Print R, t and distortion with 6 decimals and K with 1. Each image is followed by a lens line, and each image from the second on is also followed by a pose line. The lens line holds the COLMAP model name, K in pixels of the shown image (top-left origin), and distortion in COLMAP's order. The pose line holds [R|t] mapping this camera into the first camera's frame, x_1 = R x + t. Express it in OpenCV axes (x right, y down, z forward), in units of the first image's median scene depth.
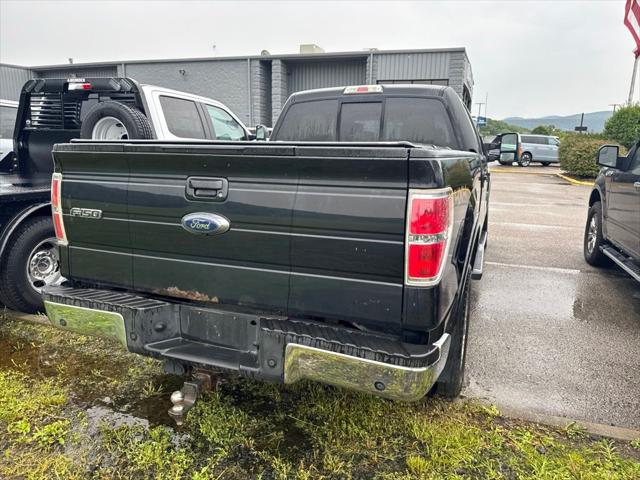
lens RADIAL K [[443.0, 0, 321.4], [0, 443.0, 242.2], [0, 0, 1]] dist [0.043143, -0.052460]
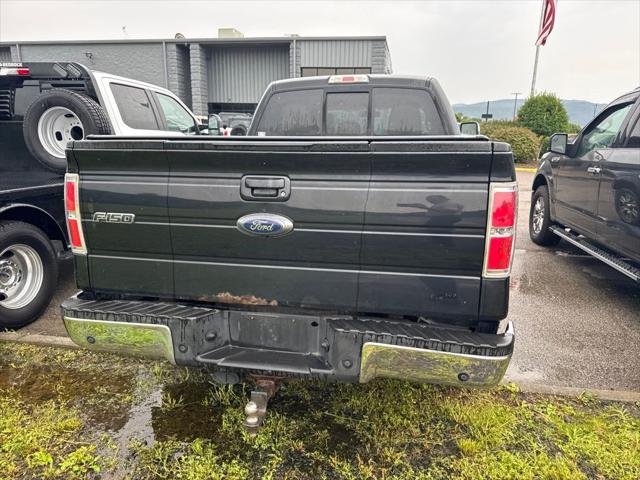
lens RADIAL K [[442.8, 0, 317.5], [0, 442.8, 247.3], [0, 0, 1]] dist [0.046503, -0.057021]
pose [[0.985597, -0.050171, 0.161495, -0.262305], [0.044298, 0.998227, 0.039765, -0.022553], [-0.163203, -0.032038, 0.986072, 0.040237]]
